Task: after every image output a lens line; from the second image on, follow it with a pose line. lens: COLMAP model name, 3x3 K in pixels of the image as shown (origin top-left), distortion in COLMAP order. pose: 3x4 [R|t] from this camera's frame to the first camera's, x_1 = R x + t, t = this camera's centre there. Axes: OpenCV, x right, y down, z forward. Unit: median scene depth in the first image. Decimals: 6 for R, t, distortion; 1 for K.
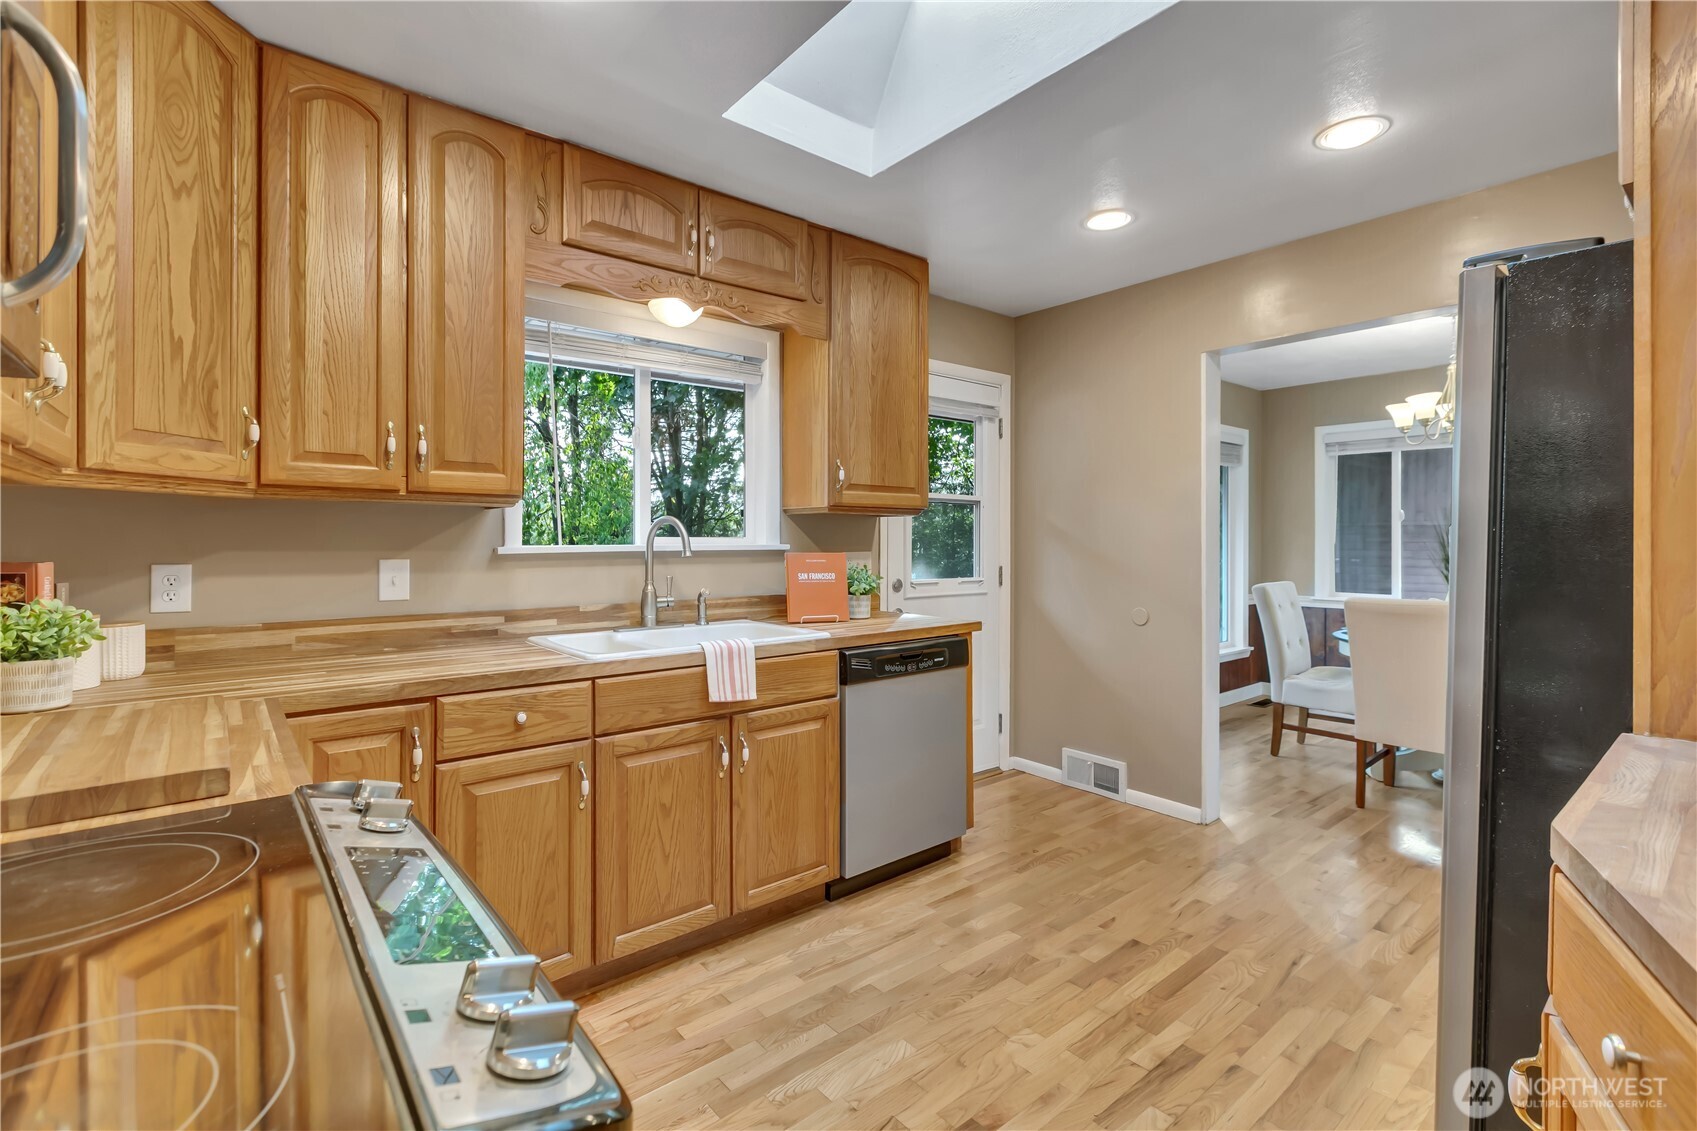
lens RADIAL K [[776.3, 0, 850.7], [0, 776.3, 541.7], [0, 0, 1]] dist [0.001416, 0.000114]
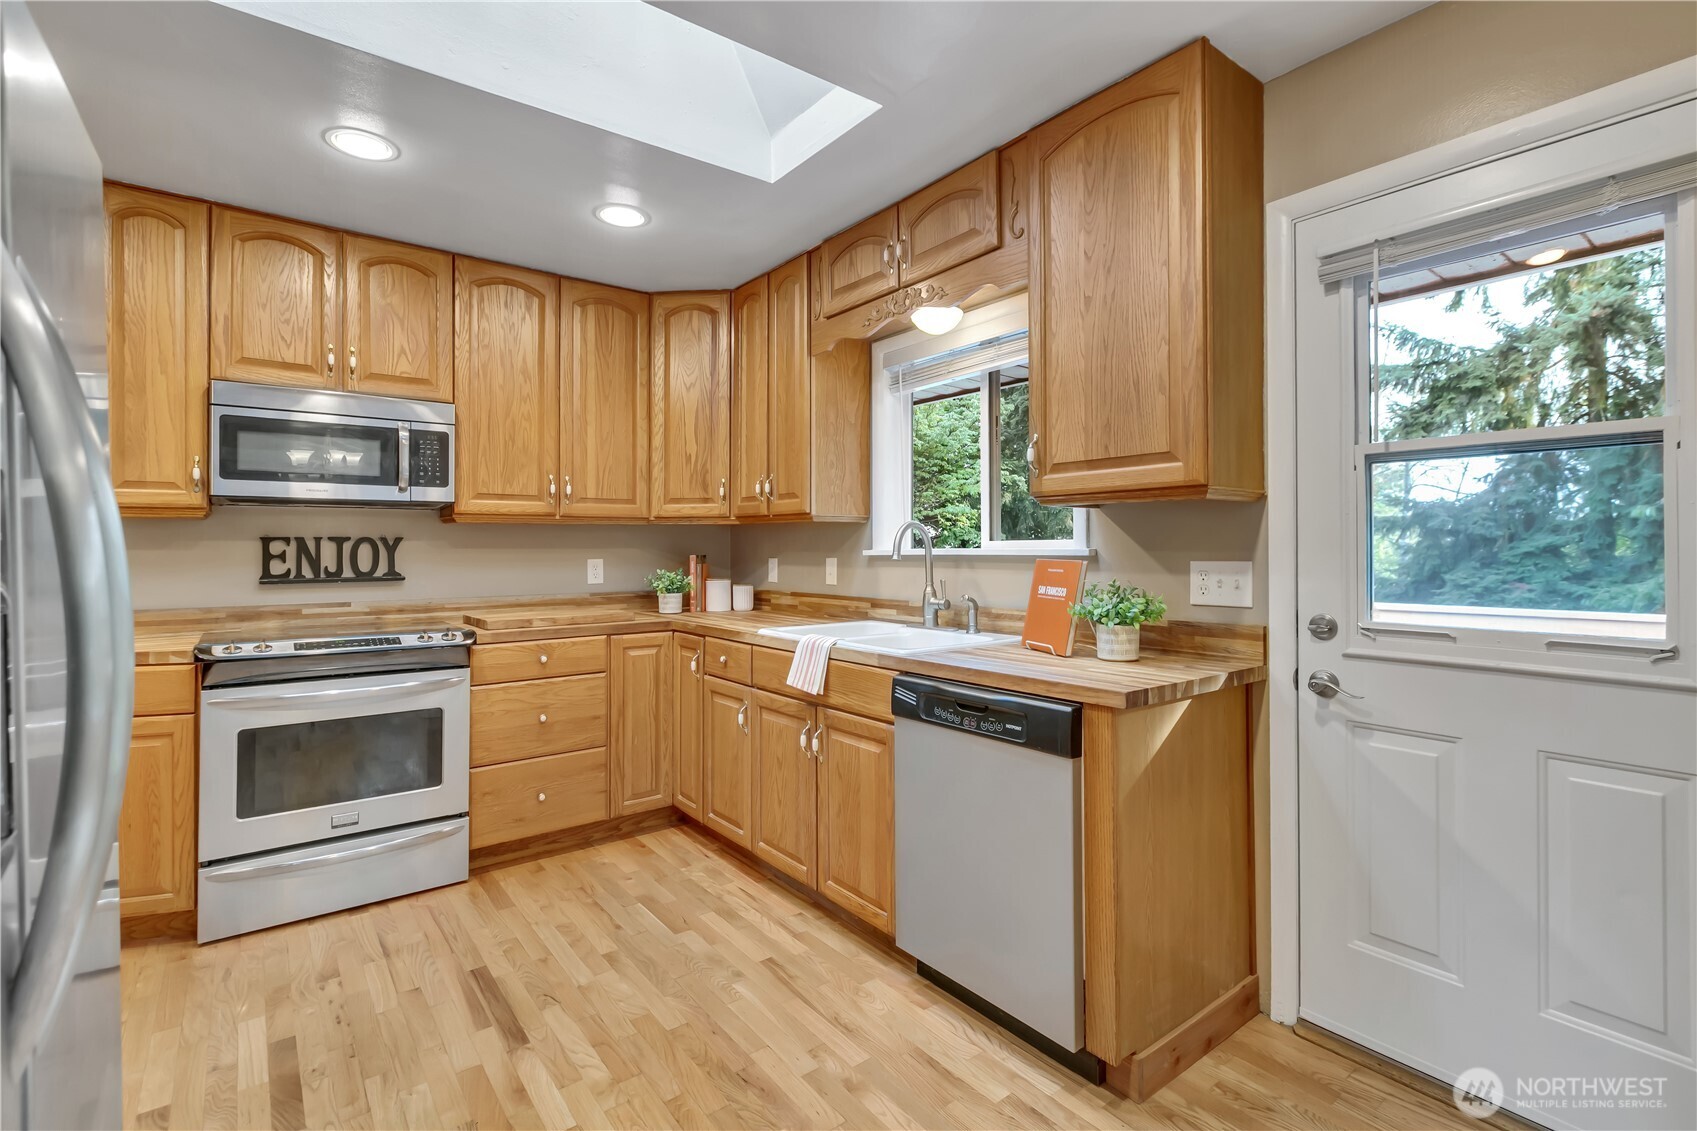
lens RADIAL K [[776.3, 0, 850.7], [0, 776.3, 541.7], [0, 0, 1]] dist [0.001416, 0.000114]
pose [[-0.038876, -0.008869, -0.999205, 0.907716], [-0.000163, 0.999961, -0.008869, 0.004259], [0.999244, -0.000182, -0.038876, 1.061281]]
